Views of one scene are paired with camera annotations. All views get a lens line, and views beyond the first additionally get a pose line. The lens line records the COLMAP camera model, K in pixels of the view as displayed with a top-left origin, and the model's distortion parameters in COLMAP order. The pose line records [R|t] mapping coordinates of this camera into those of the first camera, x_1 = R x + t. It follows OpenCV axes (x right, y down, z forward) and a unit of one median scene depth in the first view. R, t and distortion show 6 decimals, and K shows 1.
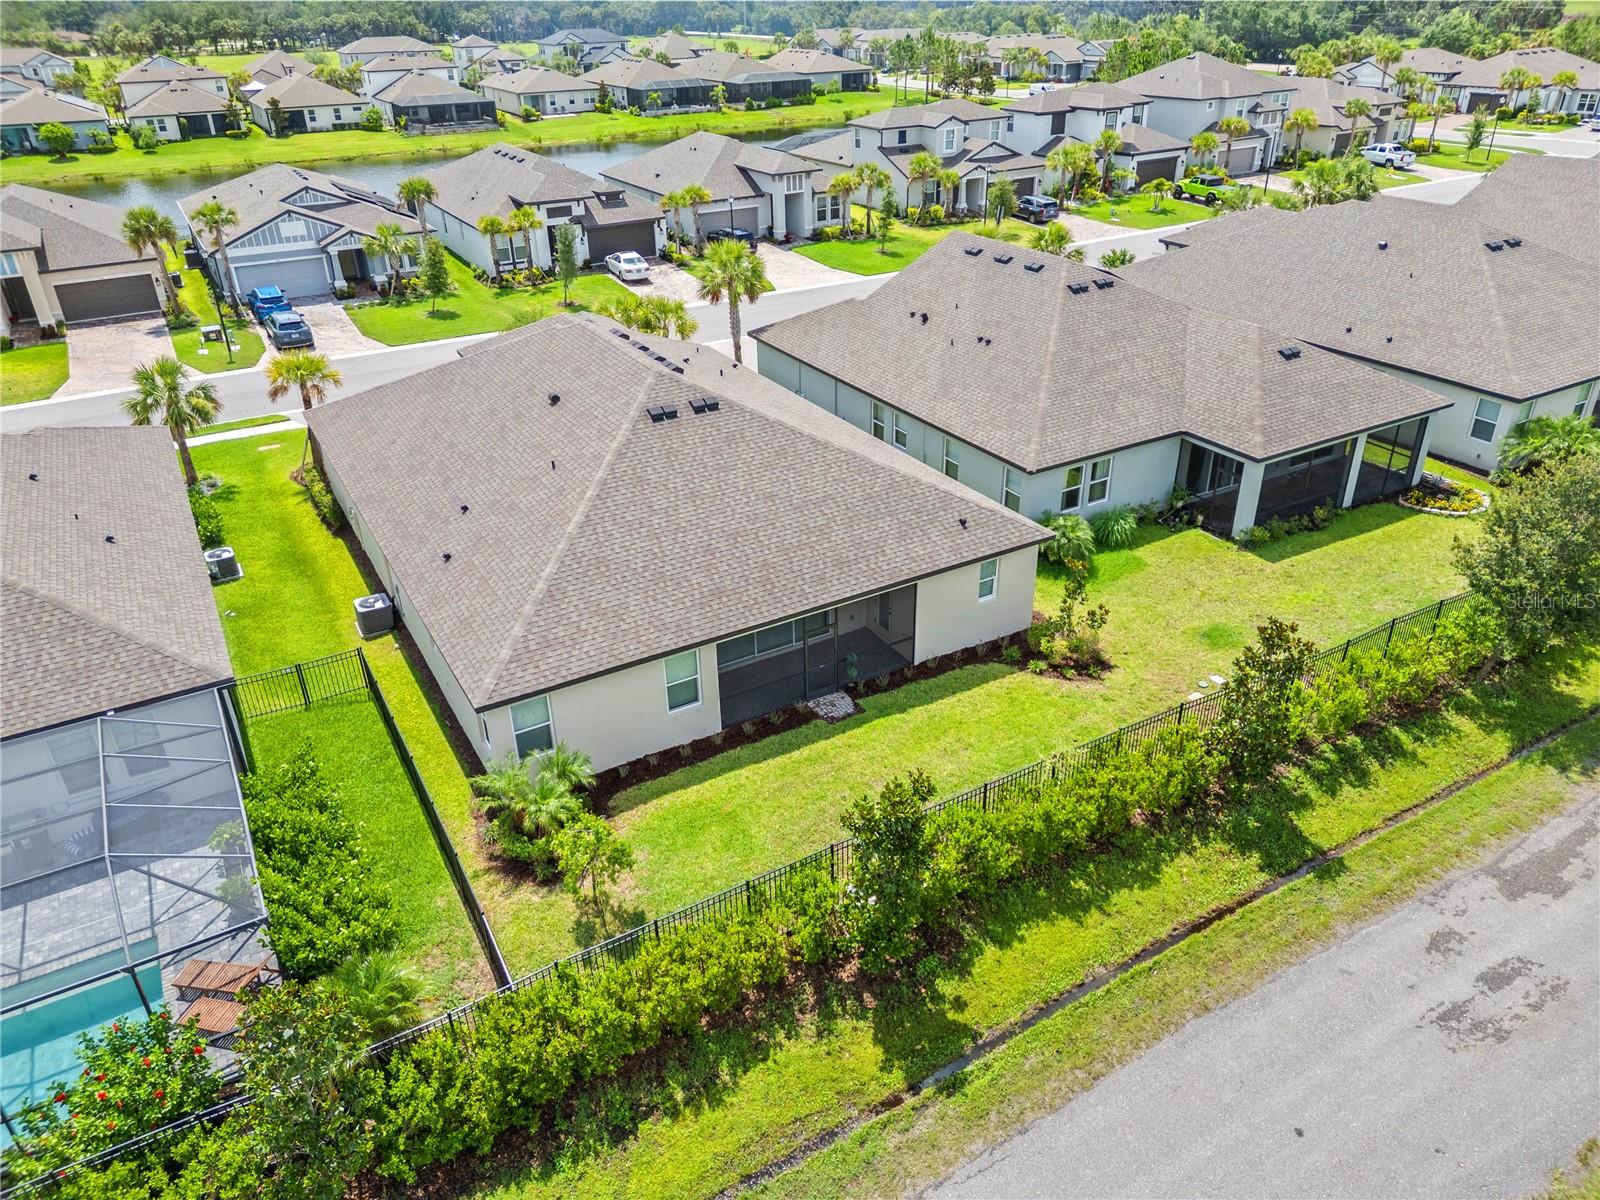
lens RADIAL K [[1125.2, 0, 800.0], [0, 1125.2, 600.0], [0, 0, 1]] dist [0.073491, -0.072404]
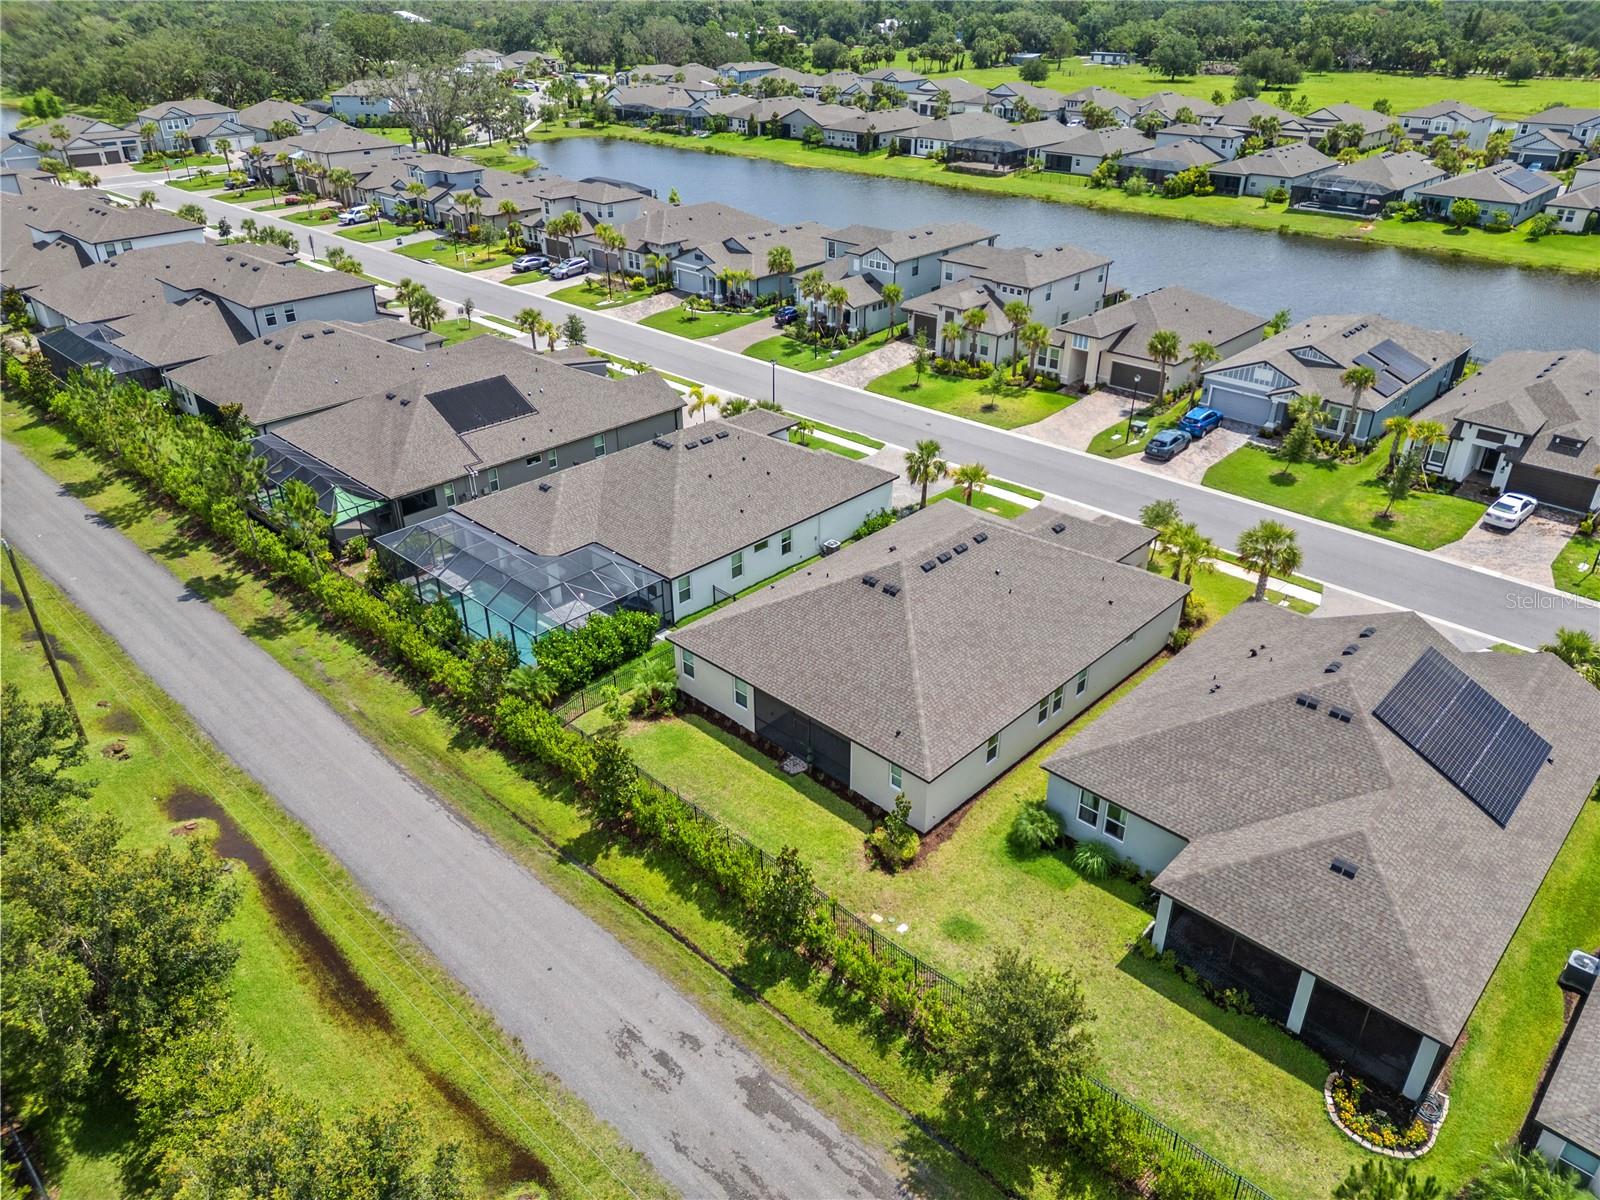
lens RADIAL K [[1113.5, 0, 800.0], [0, 1113.5, 600.0], [0, 0, 1]] dist [0.075363, -0.070333]
pose [[0.287231, 0.489905, -0.823099, 0.926189], [-0.466110, 0.822193, 0.326710, -0.476846], [0.836803, 0.289814, 0.464509, 0.099518]]
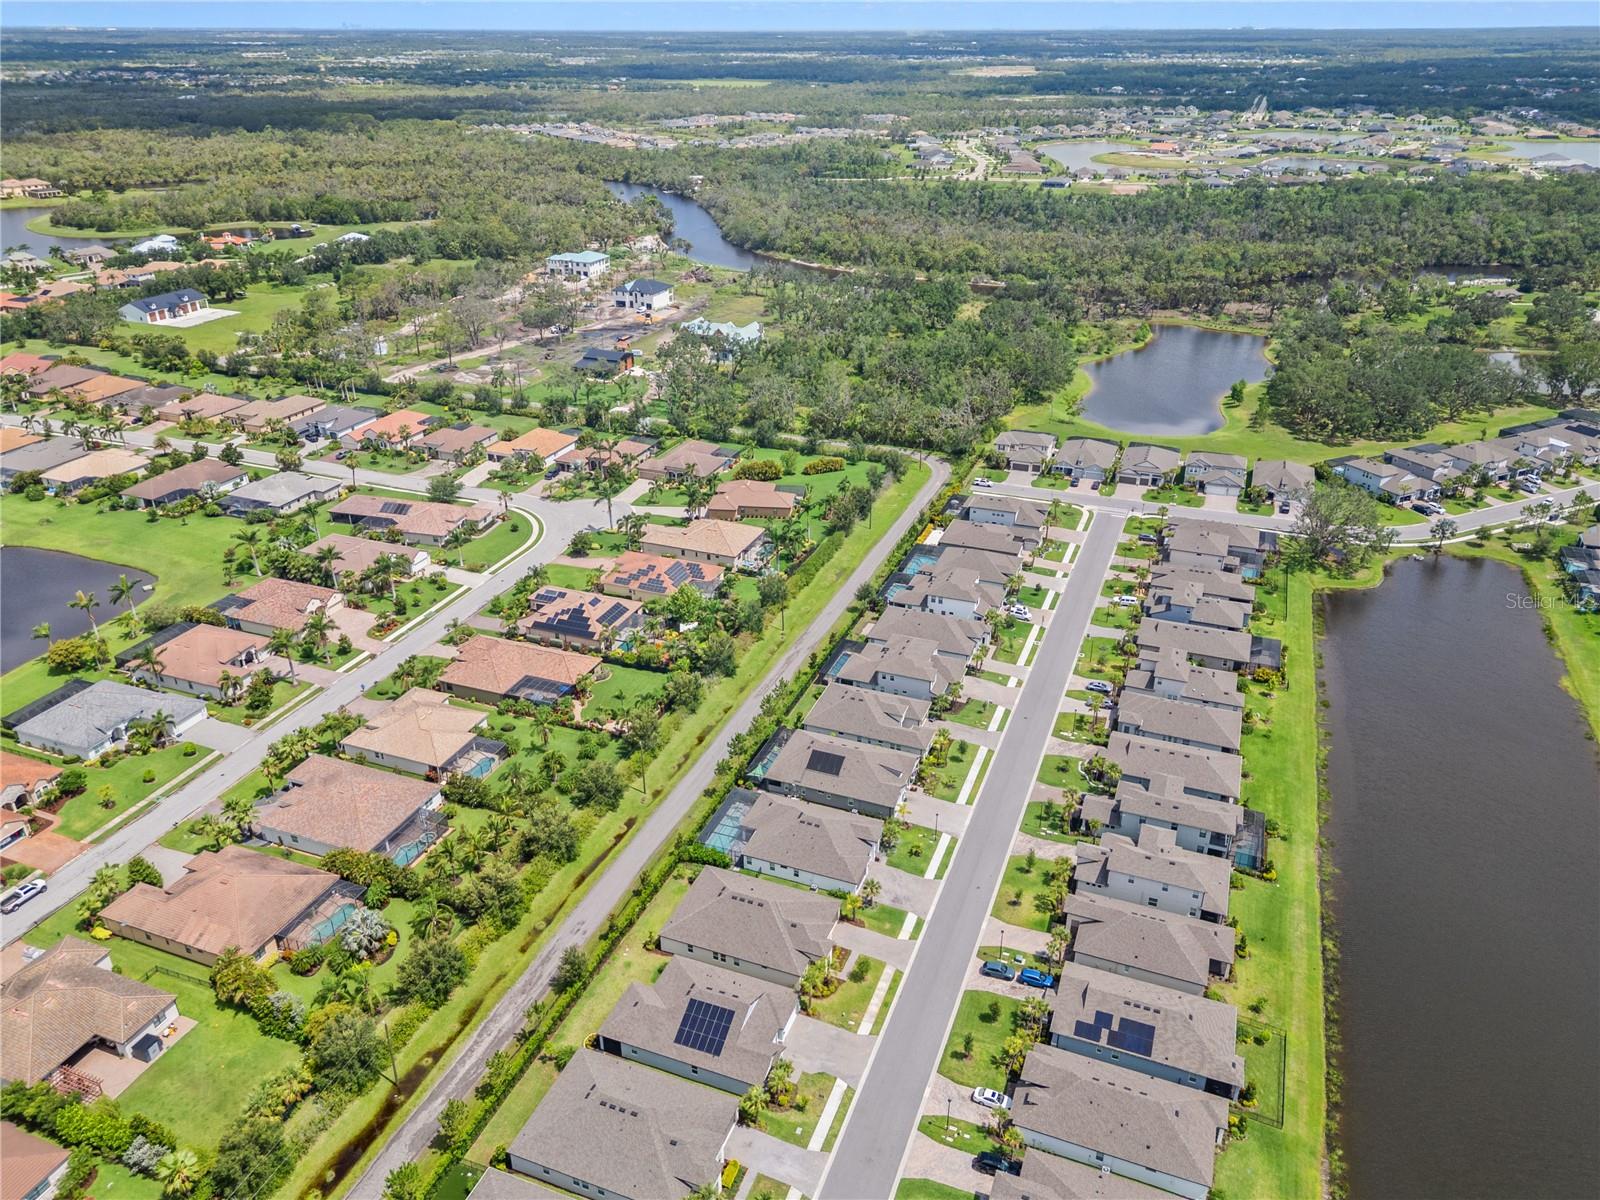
lens RADIAL K [[1125.2, 0, 800.0], [0, 1125.2, 600.0], [0, 0, 1]] dist [0.073491, -0.072404]
pose [[-0.775752, 0.300774, -0.554746, 1.614739], [-0.290687, 0.609951, 0.737198, -3.781844], [0.560098, 0.733141, -0.385740, 1.688290]]
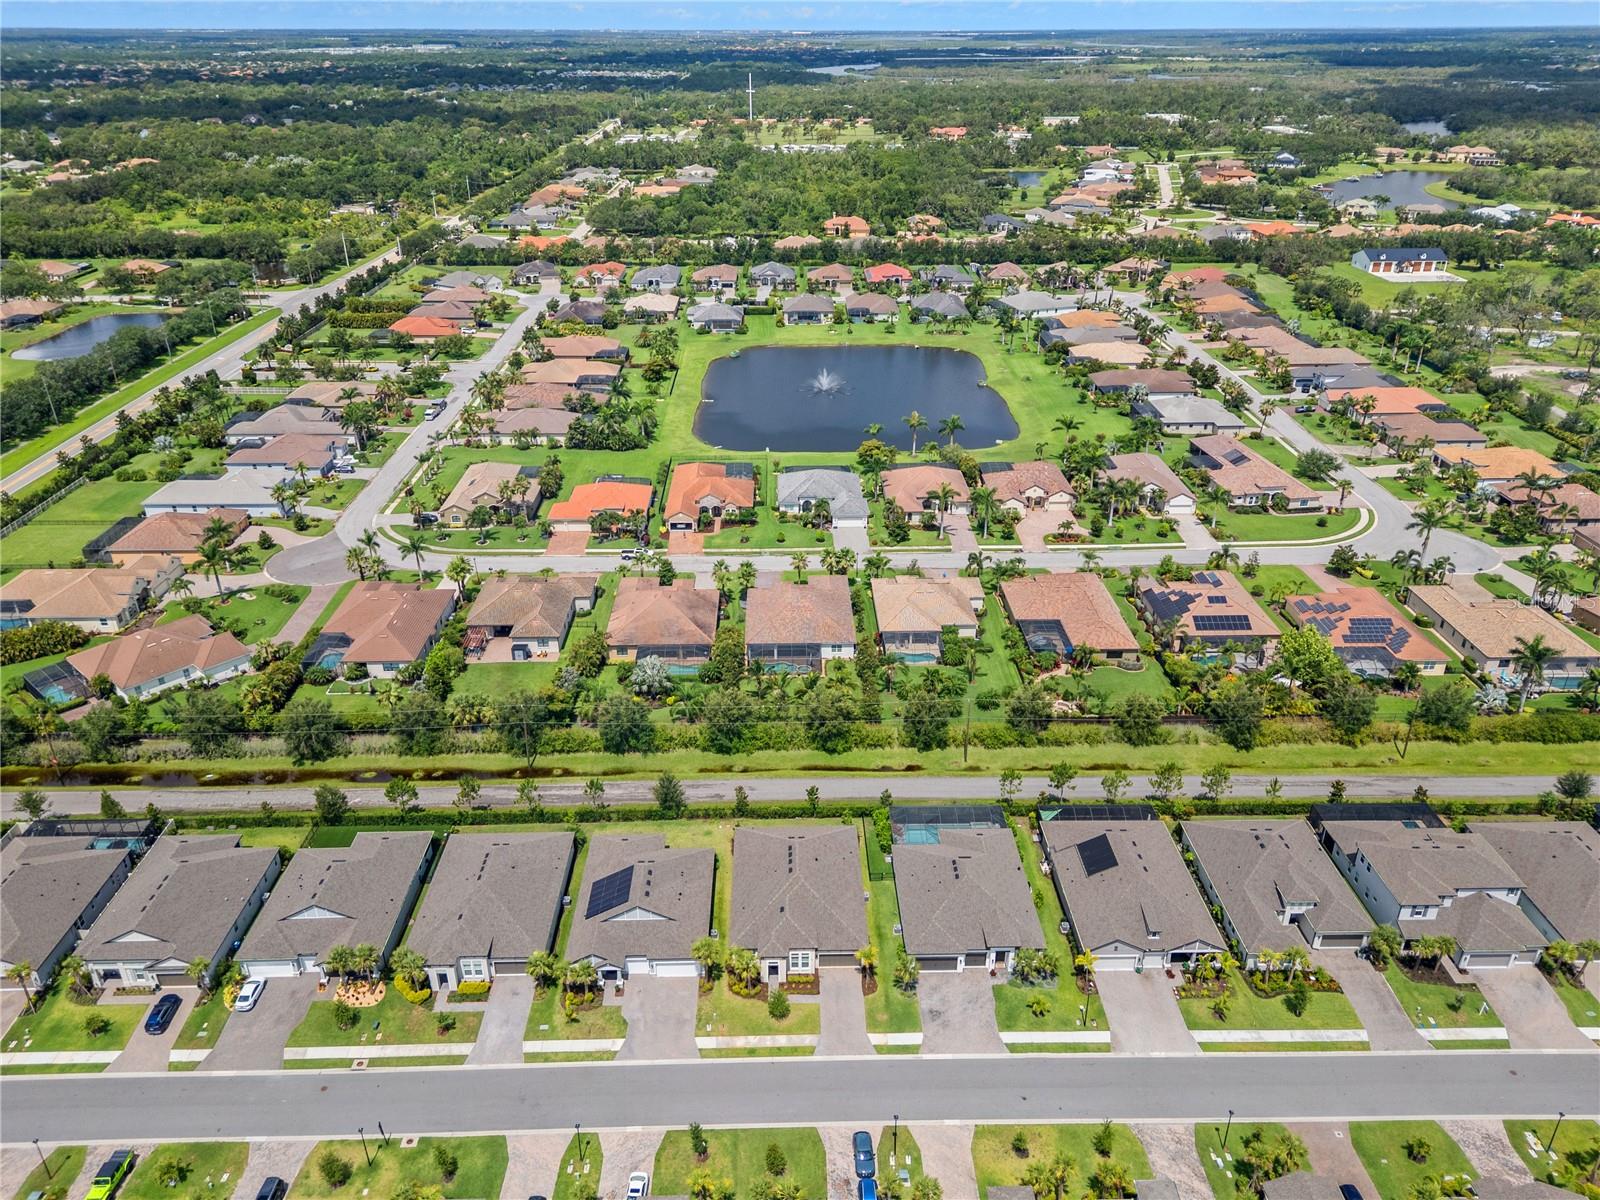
lens RADIAL K [[1125.2, 0, 800.0], [0, 1125.2, 600.0], [0, 0, 1]] dist [0.073491, -0.072404]
pose [[-0.879021, -0.193626, 0.435696, -1.450263], [0.247685, 0.595393, 0.764303, -3.193509], [-0.407400, 0.779754, -0.475405, 1.816762]]
